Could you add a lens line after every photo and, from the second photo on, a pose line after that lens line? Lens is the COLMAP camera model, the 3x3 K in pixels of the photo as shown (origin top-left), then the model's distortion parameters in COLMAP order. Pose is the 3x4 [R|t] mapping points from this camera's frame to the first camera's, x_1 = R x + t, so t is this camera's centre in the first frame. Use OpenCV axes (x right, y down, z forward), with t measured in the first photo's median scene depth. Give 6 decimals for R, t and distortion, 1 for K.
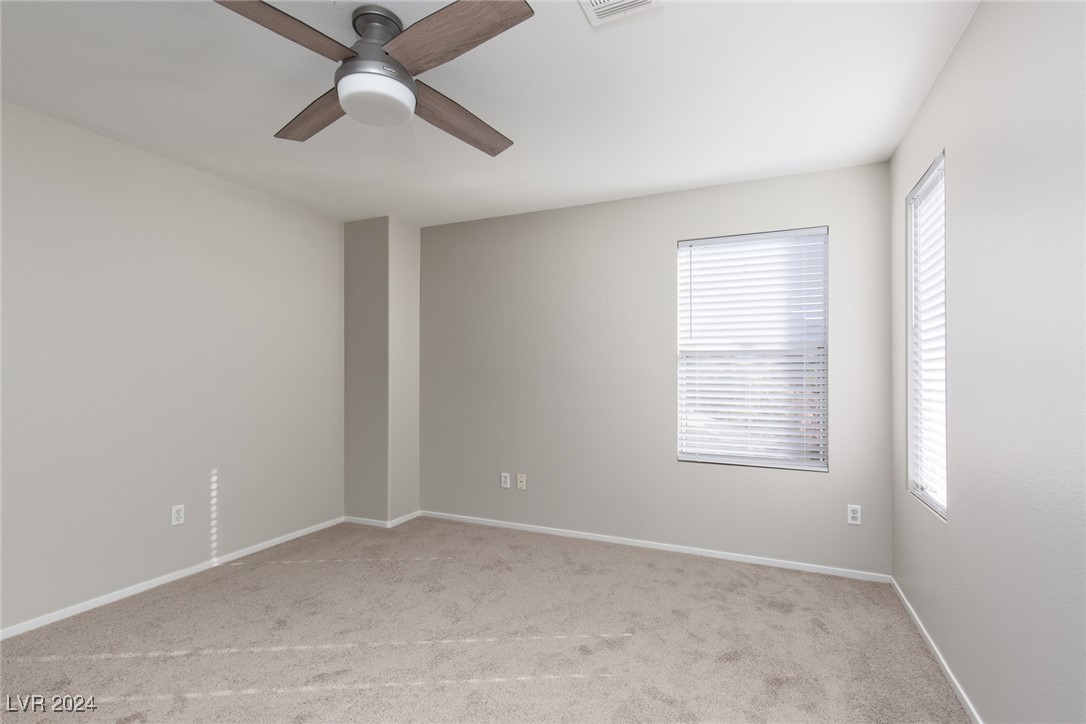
lens RADIAL K [[498.3, 0, 544.5], [0, 498.3, 369.4], [0, 0, 1]] dist [0.003913, -0.000306]
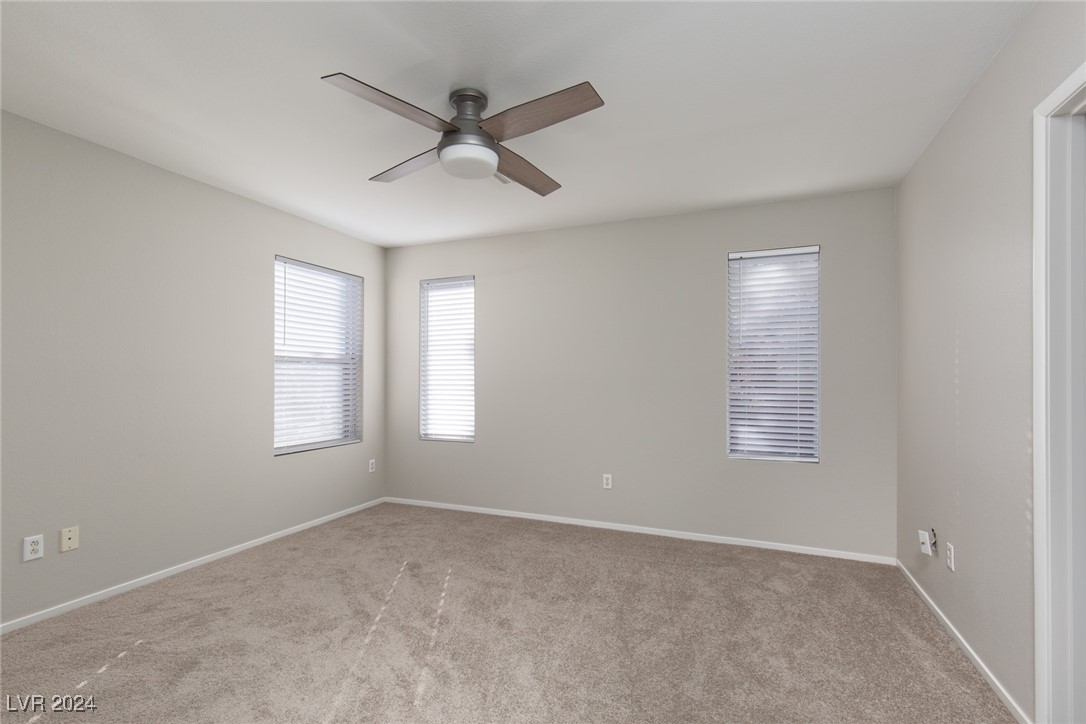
lens RADIAL K [[498.3, 0, 544.5], [0, 498.3, 369.4], [0, 0, 1]] dist [0.003913, -0.000306]
pose [[-0.025719, 0.012094, 0.999596, -0.898005], [-0.007721, 0.999895, -0.012296, 0.002393], [-0.999639, -0.008034, -0.025623, 0.465604]]
